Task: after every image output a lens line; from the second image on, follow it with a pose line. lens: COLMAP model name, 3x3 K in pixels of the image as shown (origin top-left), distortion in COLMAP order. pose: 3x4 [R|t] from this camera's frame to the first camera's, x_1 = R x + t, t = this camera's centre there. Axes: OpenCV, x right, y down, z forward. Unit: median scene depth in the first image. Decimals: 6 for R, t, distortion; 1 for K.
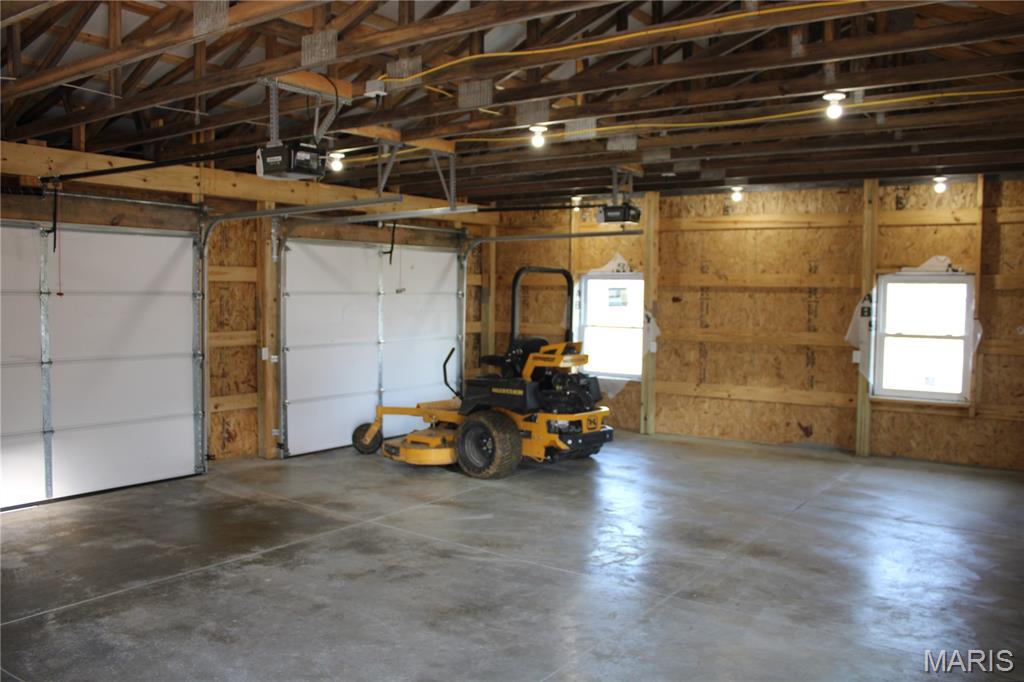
lens RADIAL K [[853.3, 0, 517.8], [0, 853.3, 341.8], [0, 0, 1]] dist [-0.161297, 0.128448]
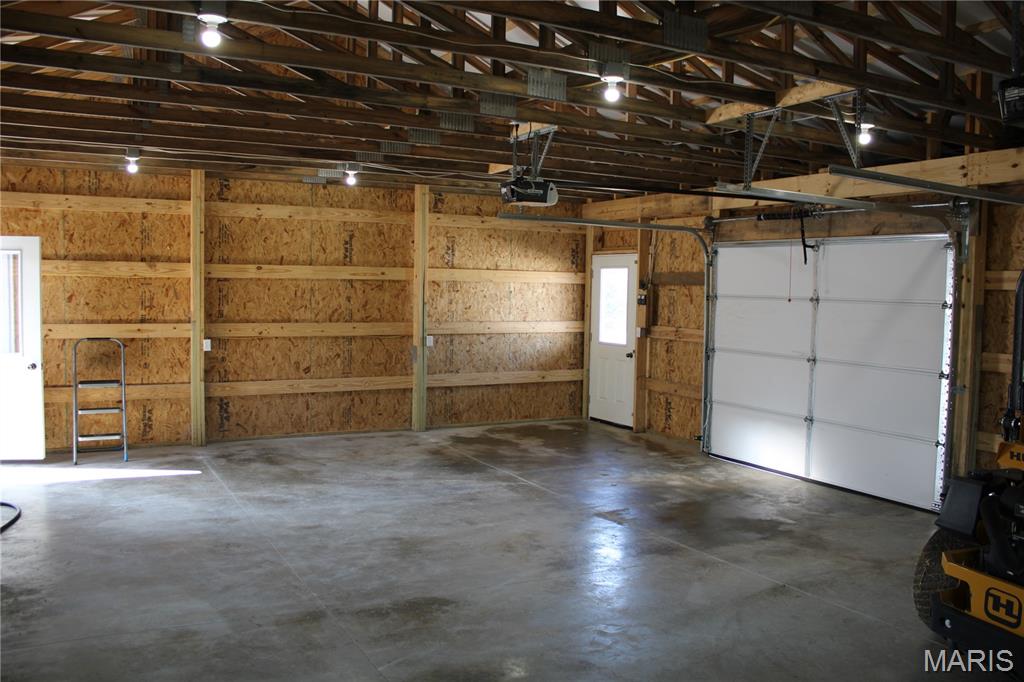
lens RADIAL K [[853.3, 0, 517.8], [0, 853.3, 341.8], [0, 0, 1]] dist [-0.161297, 0.128448]
pose [[-0.435585, 0.037958, -0.899347, 0.915364], [-0.072730, 0.994360, 0.077193, -0.084284], [0.897204, 0.099034, -0.430368, 1.558856]]
